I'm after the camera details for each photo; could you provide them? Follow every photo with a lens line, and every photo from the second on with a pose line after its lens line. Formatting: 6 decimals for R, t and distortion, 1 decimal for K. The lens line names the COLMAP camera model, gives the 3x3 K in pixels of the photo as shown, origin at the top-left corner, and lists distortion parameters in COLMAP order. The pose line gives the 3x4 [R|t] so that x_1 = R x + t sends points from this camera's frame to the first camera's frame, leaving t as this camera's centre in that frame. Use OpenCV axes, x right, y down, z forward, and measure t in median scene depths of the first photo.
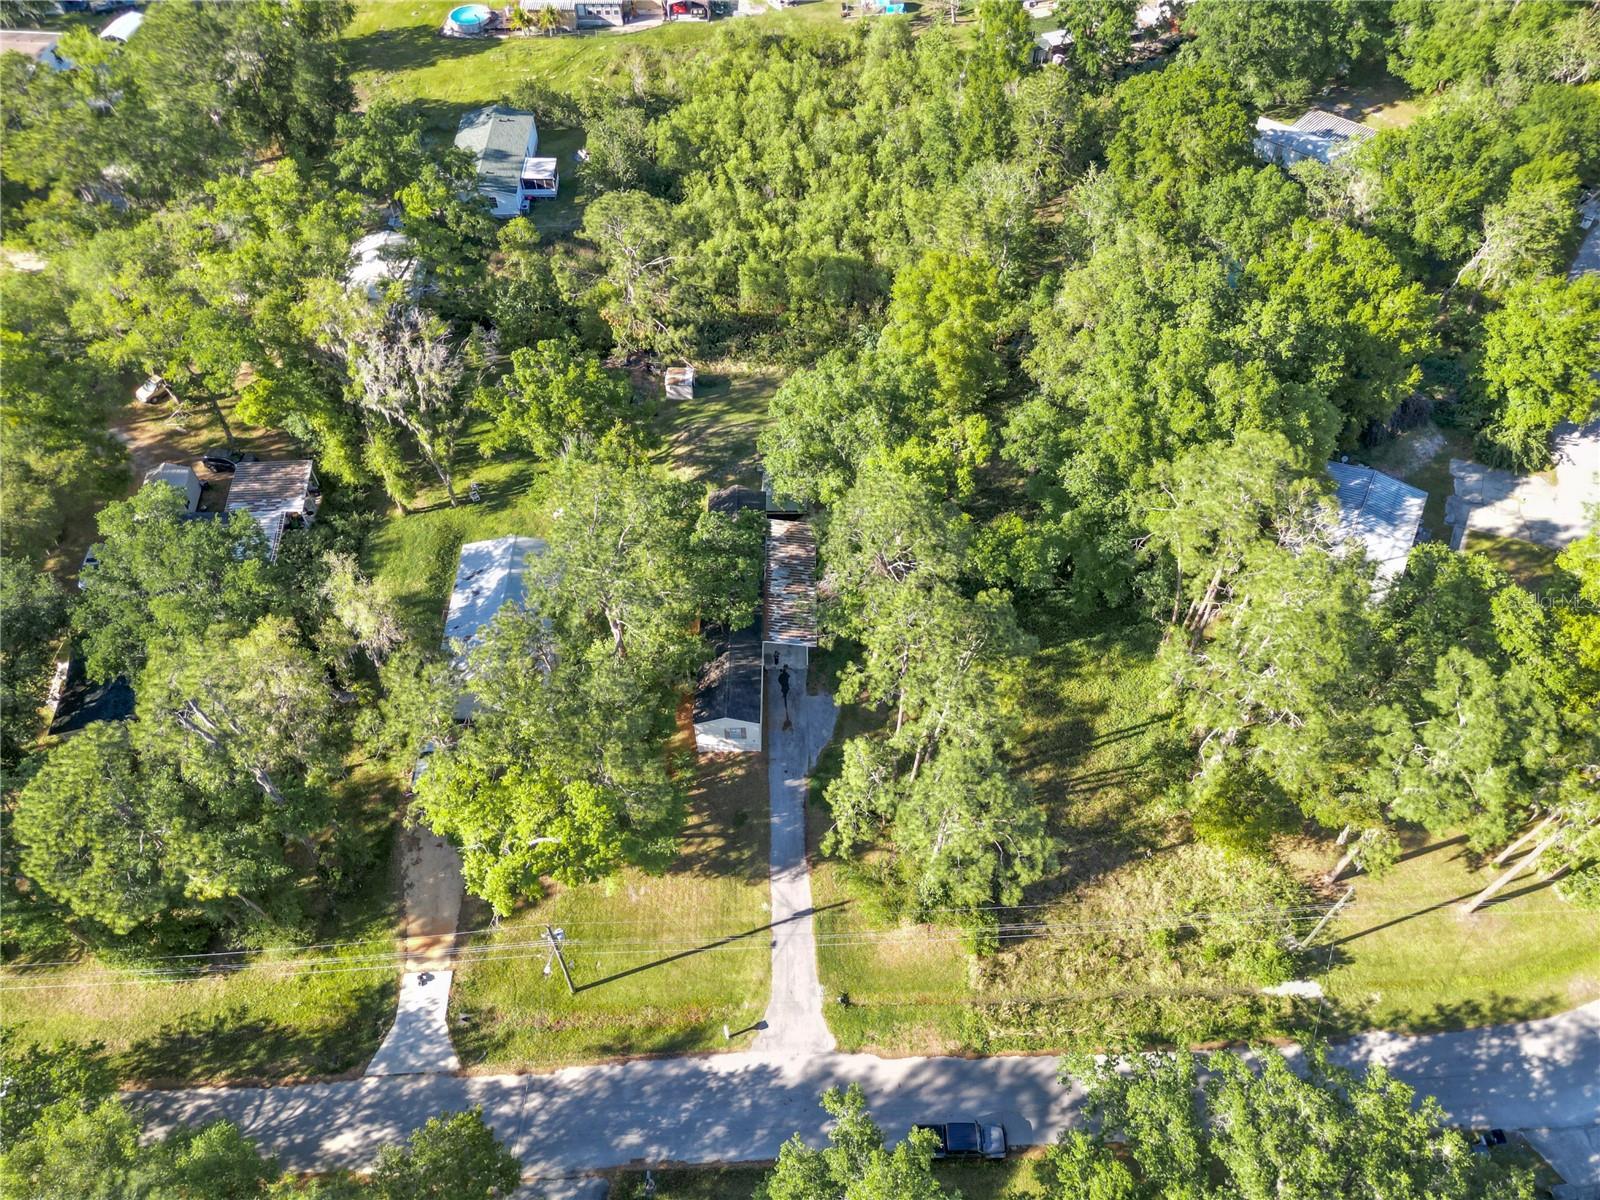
lens RADIAL K [[1111.4, 0, 792.5], [0, 1111.4, 597.0], [0, 0, 1]] dist [0.069161, -0.051228]
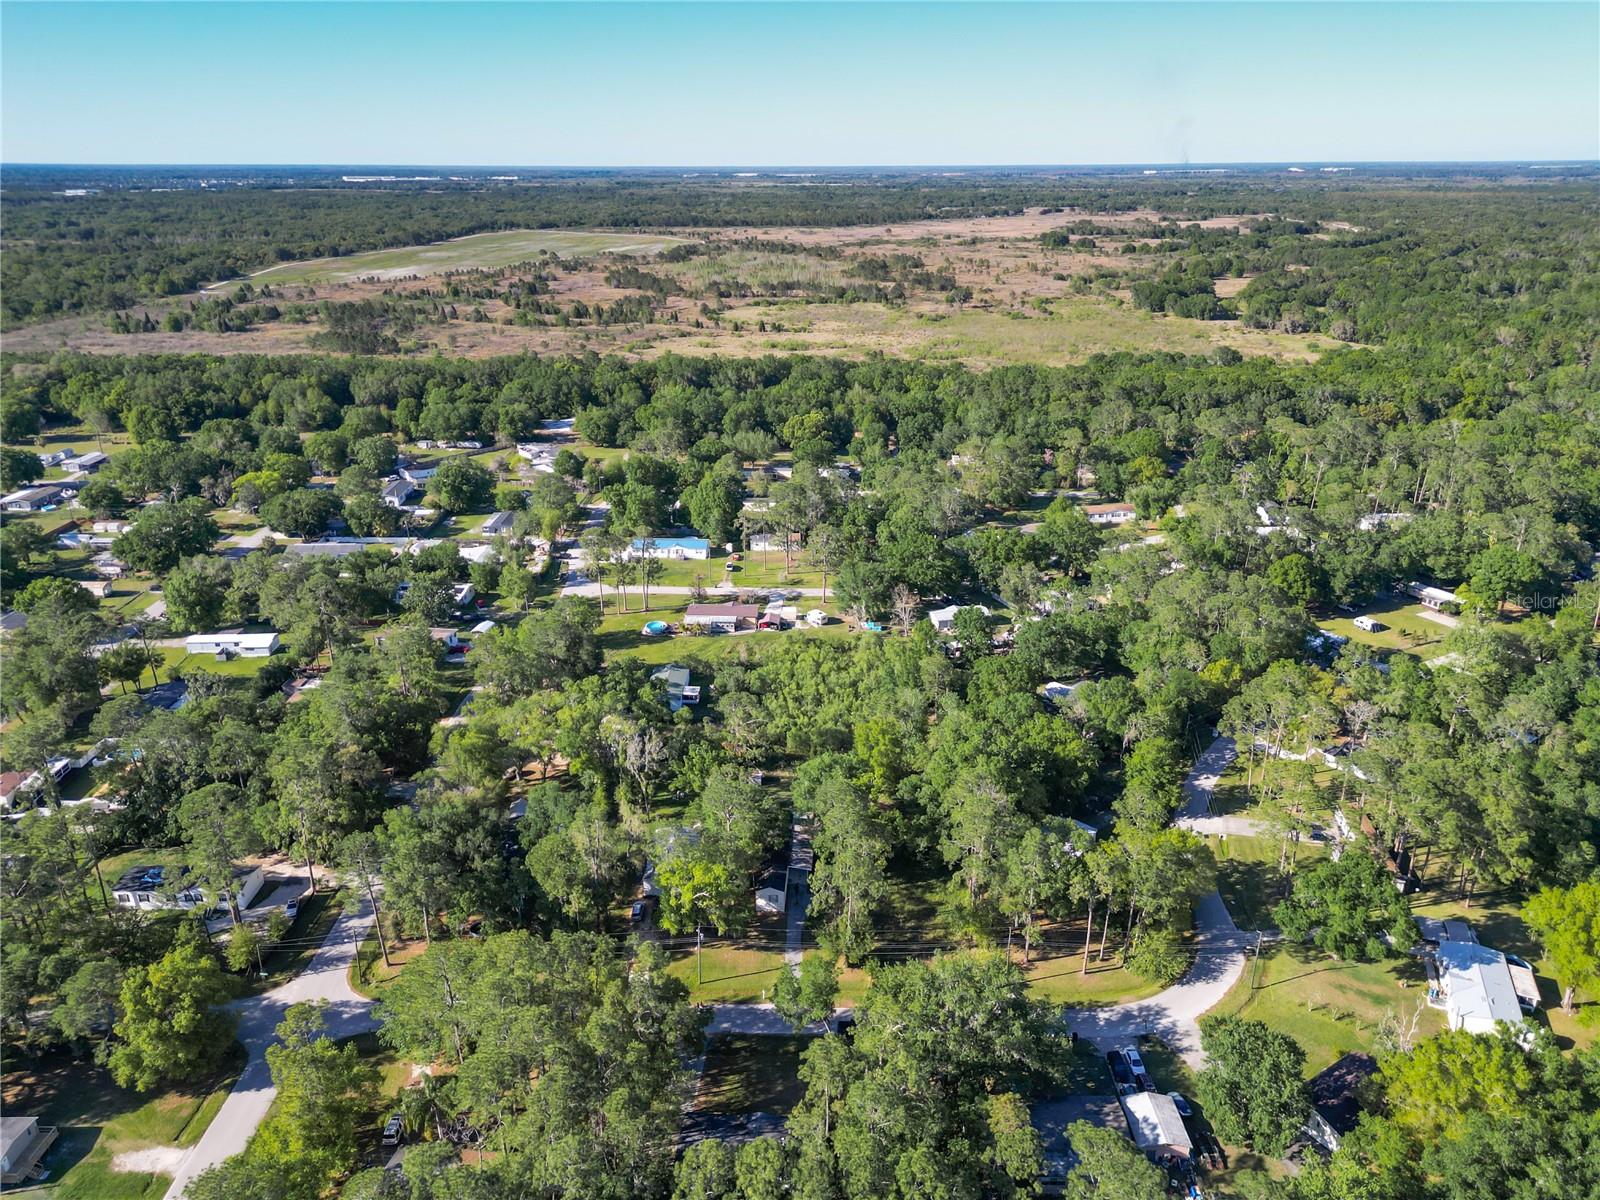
lens RADIAL K [[1111.4, 0, 792.5], [0, 1111.4, 597.0], [0, 0, 1]] dist [0.069161, -0.051228]
pose [[0.998189, 0.027365, -0.053567, 0.063531], [-0.050258, 0.868723, -0.492741, 0.487553], [0.033051, 0.494541, 0.868526, -0.885244]]
